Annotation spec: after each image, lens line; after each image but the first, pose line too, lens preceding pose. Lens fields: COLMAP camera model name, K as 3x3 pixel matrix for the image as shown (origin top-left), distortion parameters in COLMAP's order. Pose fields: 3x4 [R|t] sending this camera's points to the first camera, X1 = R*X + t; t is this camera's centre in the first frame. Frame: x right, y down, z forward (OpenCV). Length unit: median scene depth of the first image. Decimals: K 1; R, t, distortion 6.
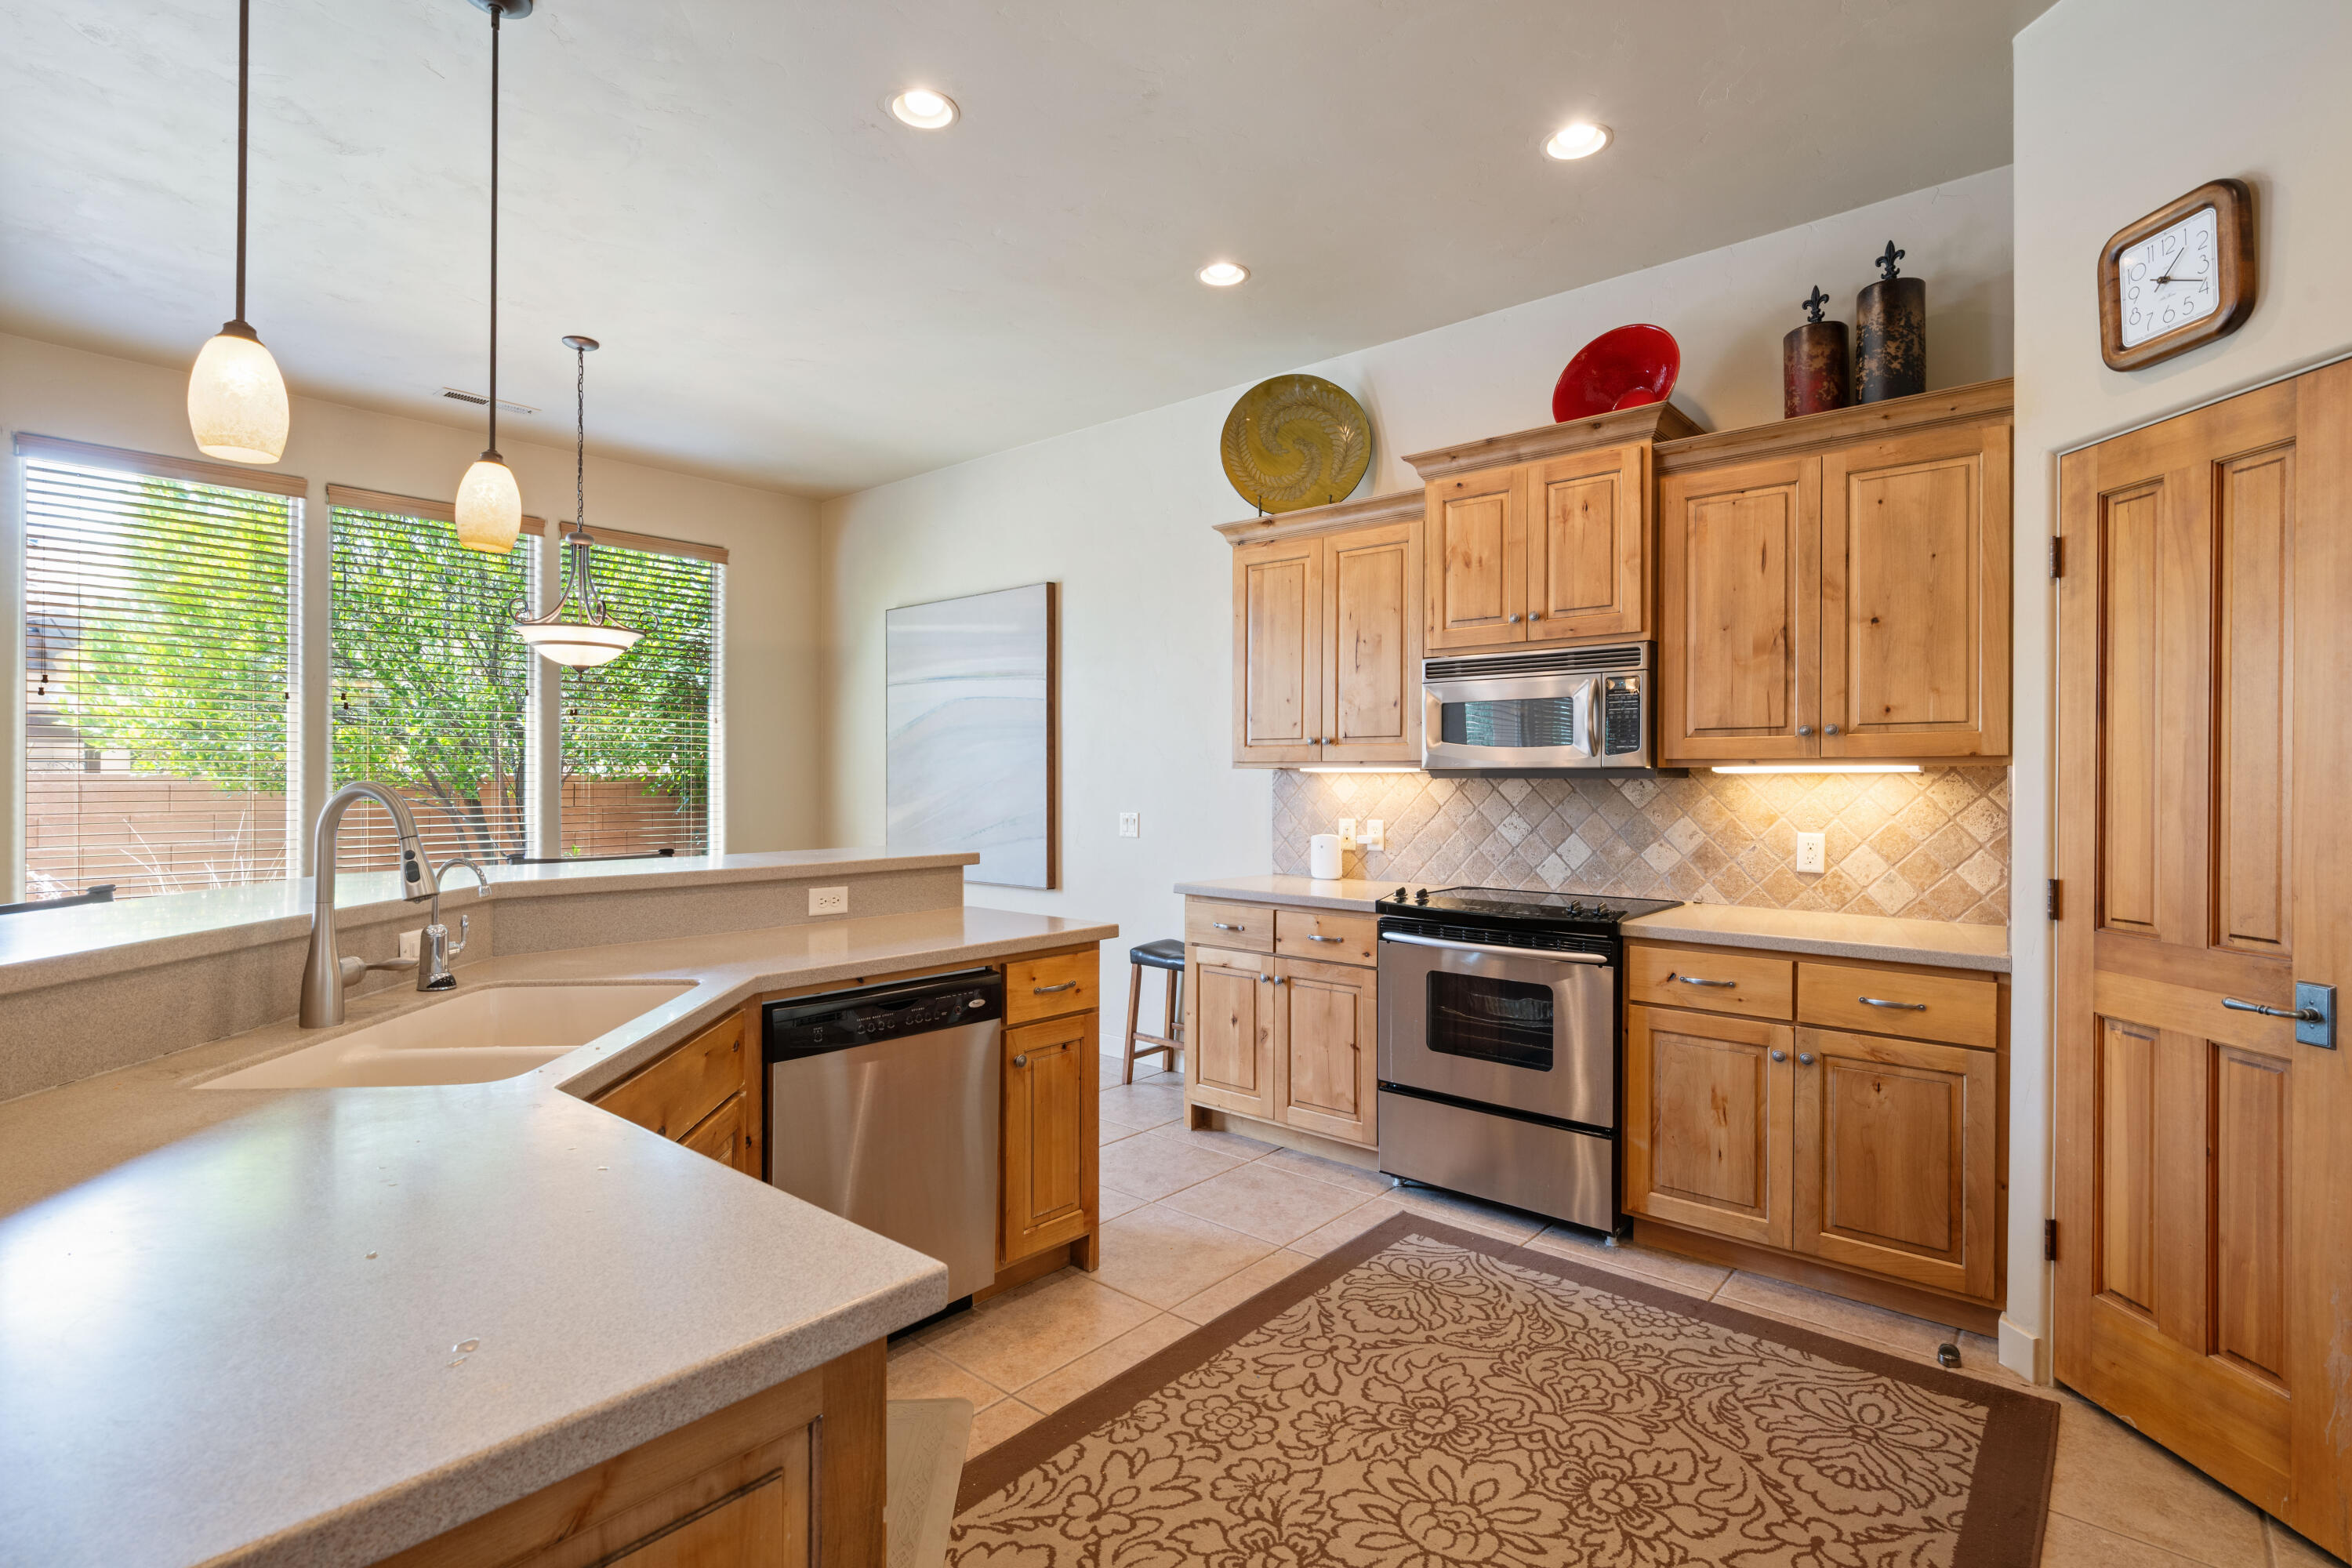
lens RADIAL K [[1118.6, 0, 1182.9], [0, 1118.6, 775.3], [0, 0, 1]] dist [0.005378, -0.000431]
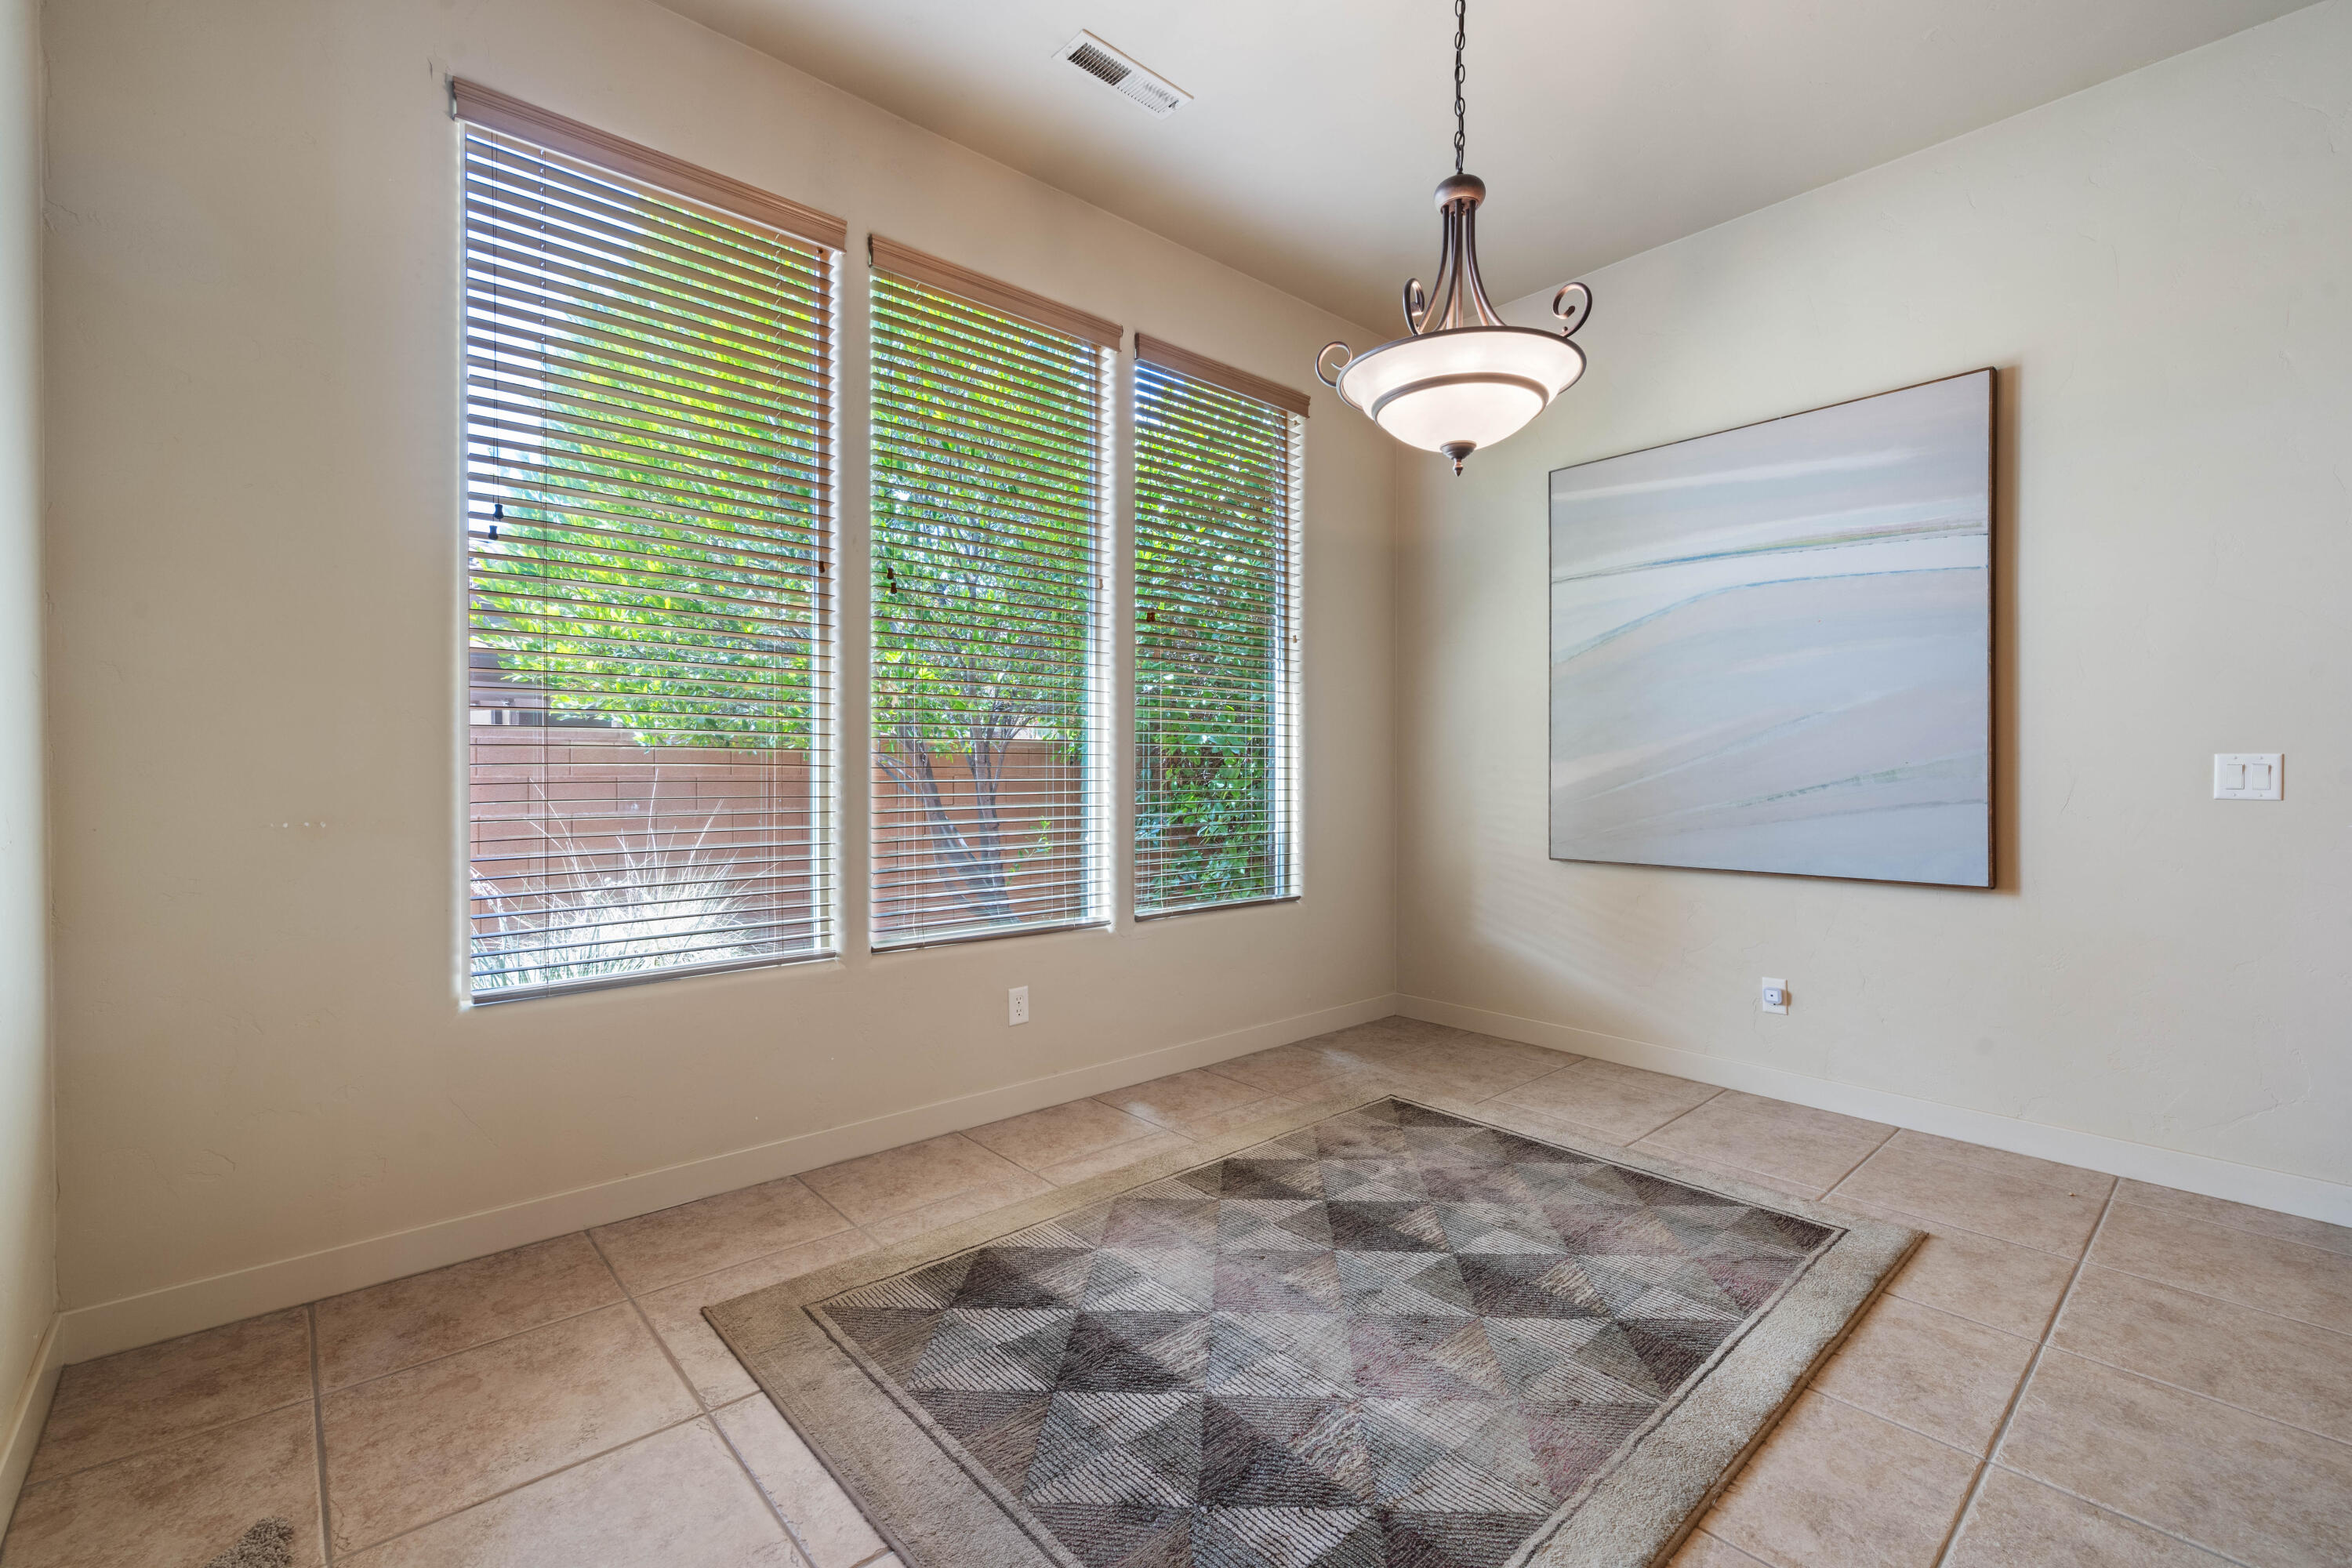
lens RADIAL K [[974.0, 0, 1173.5], [0, 974.0, 783.9], [0, 0, 1]] dist [-0.002901, 0.001184]
pose [[0.991417, 0.000689, -0.130736, -0.785518], [0.001864, 0.999810, 0.019408, 0.057944], [0.130725, -0.019485, 0.991227, 0.713788]]
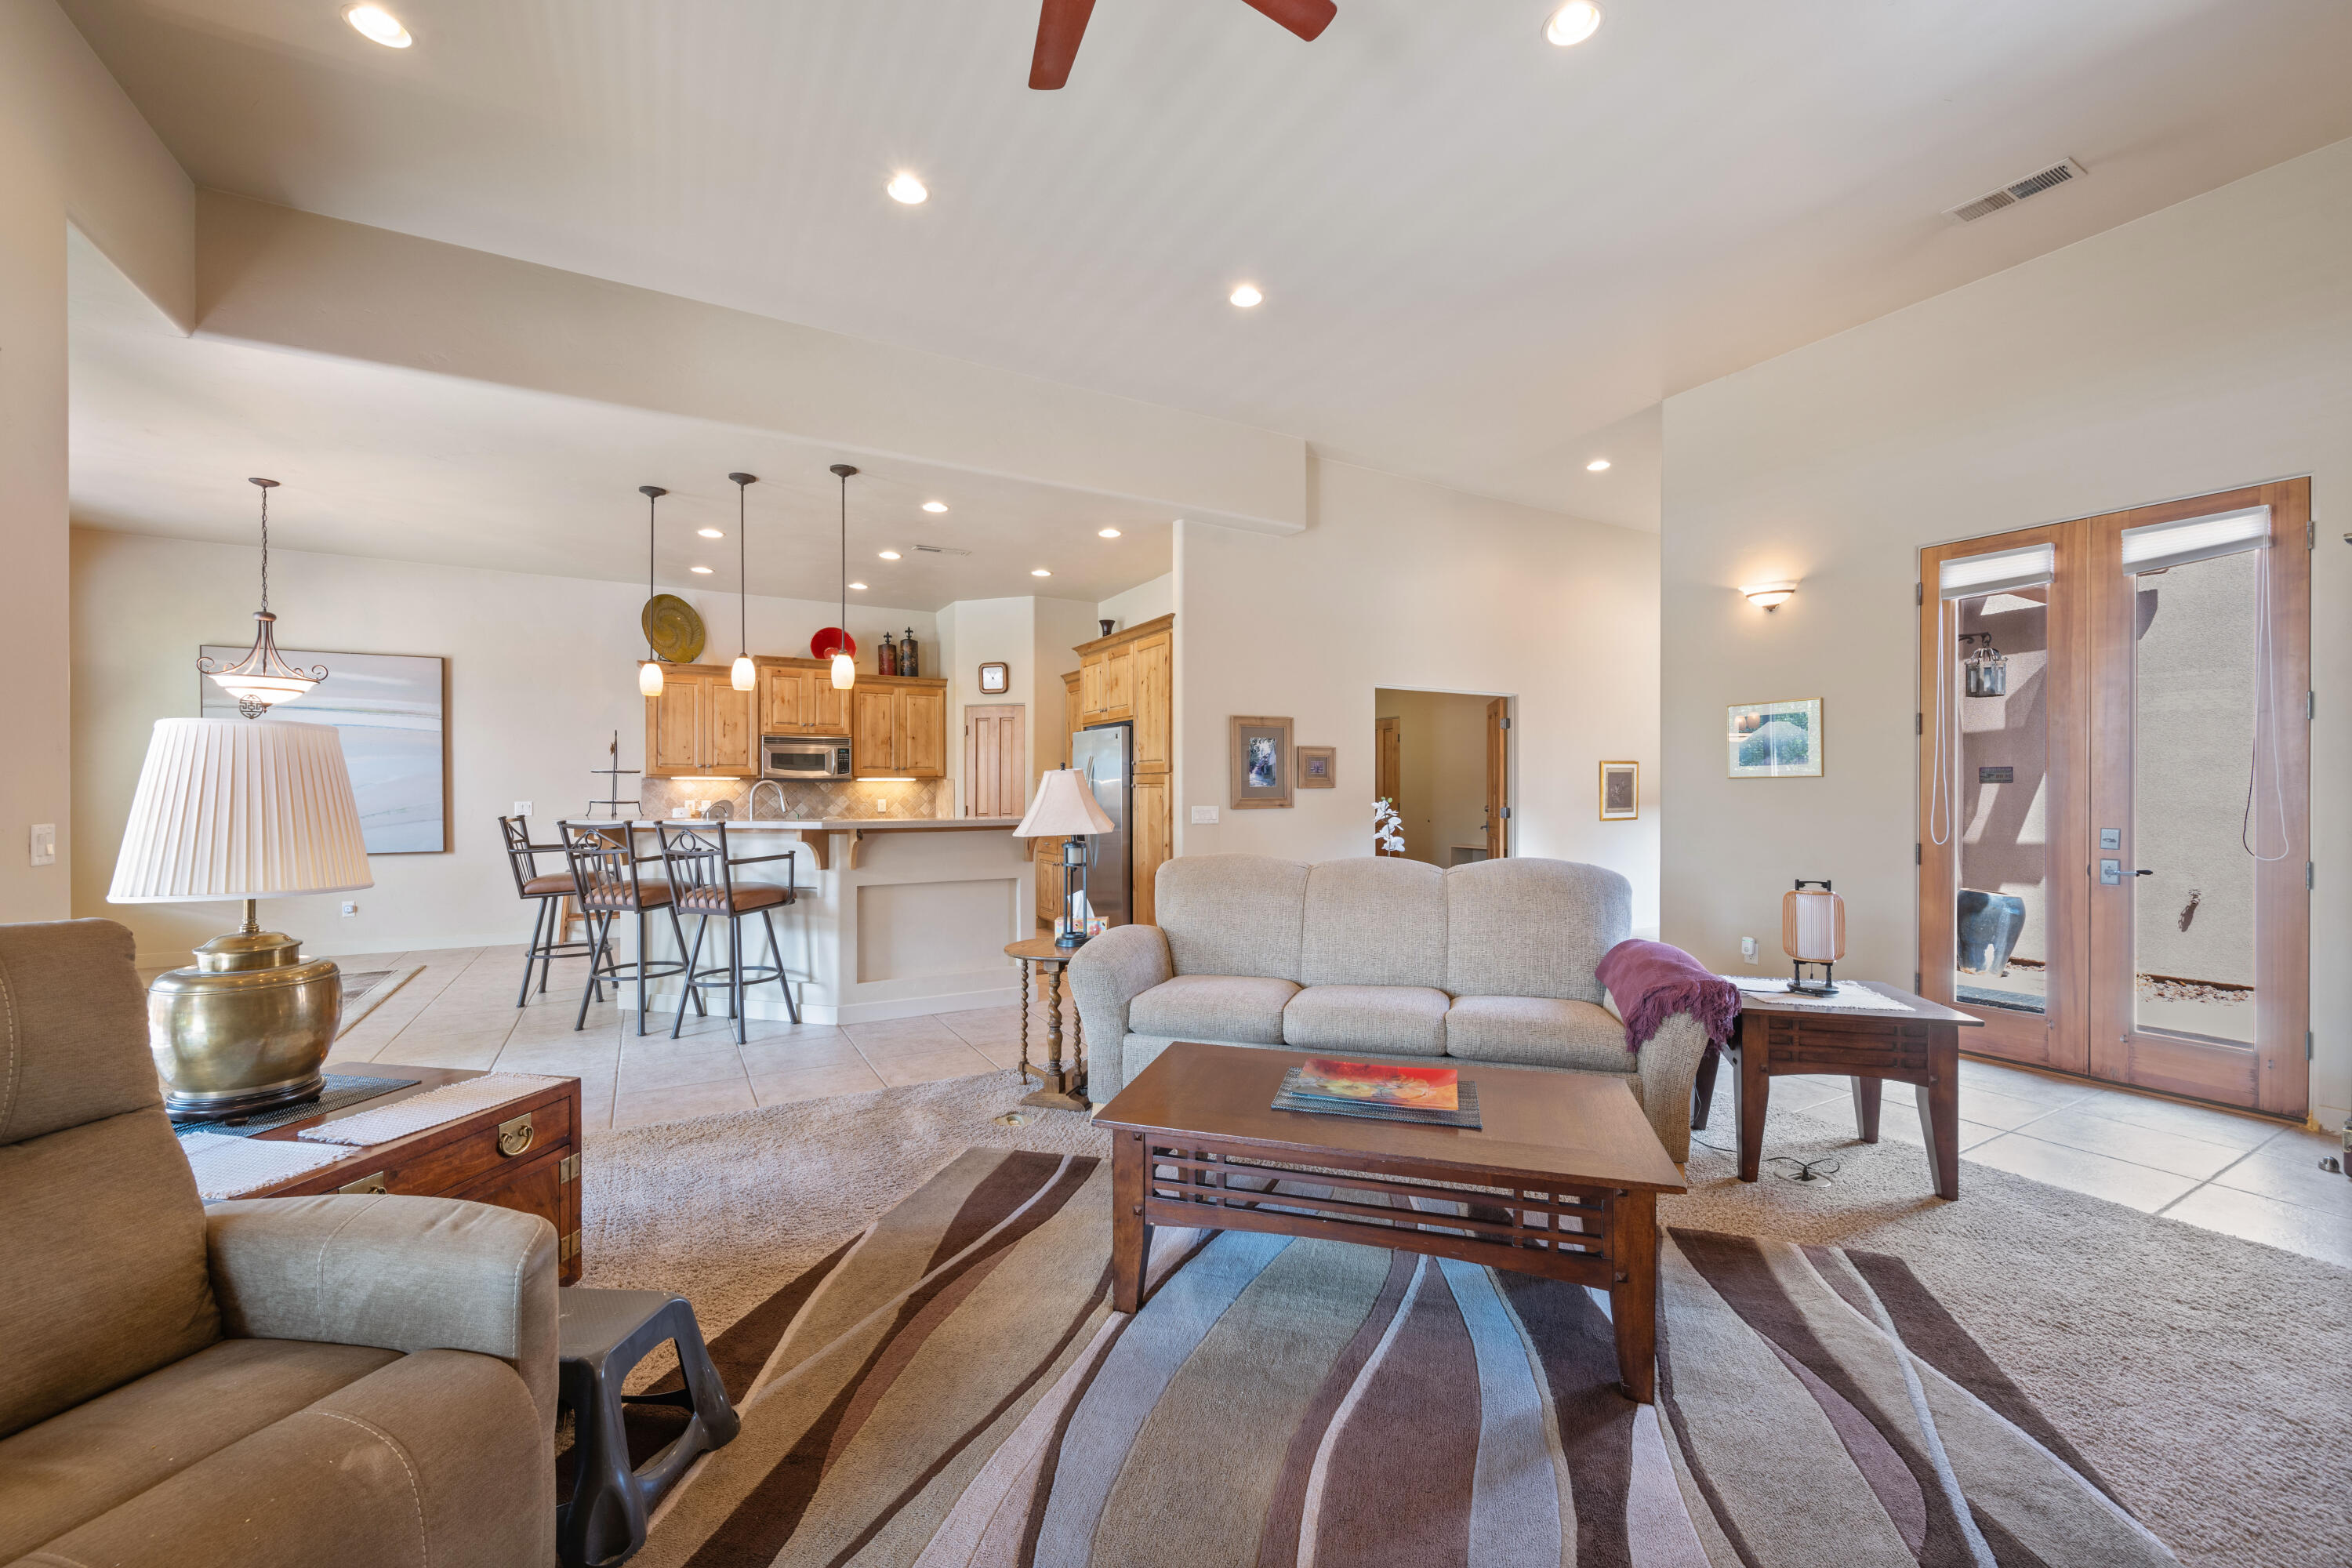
lens RADIAL K [[934.2, 0, 1185.2], [0, 934.2, 784.4], [0, 0, 1]] dist [0.003317, -0.001205]
pose [[0.326086, 0.002958, 0.945336, -1.683435], [-0.000855, 0.999996, -0.002834, 0.015454], [-0.945340, 0.000116, 0.326087, -0.691348]]
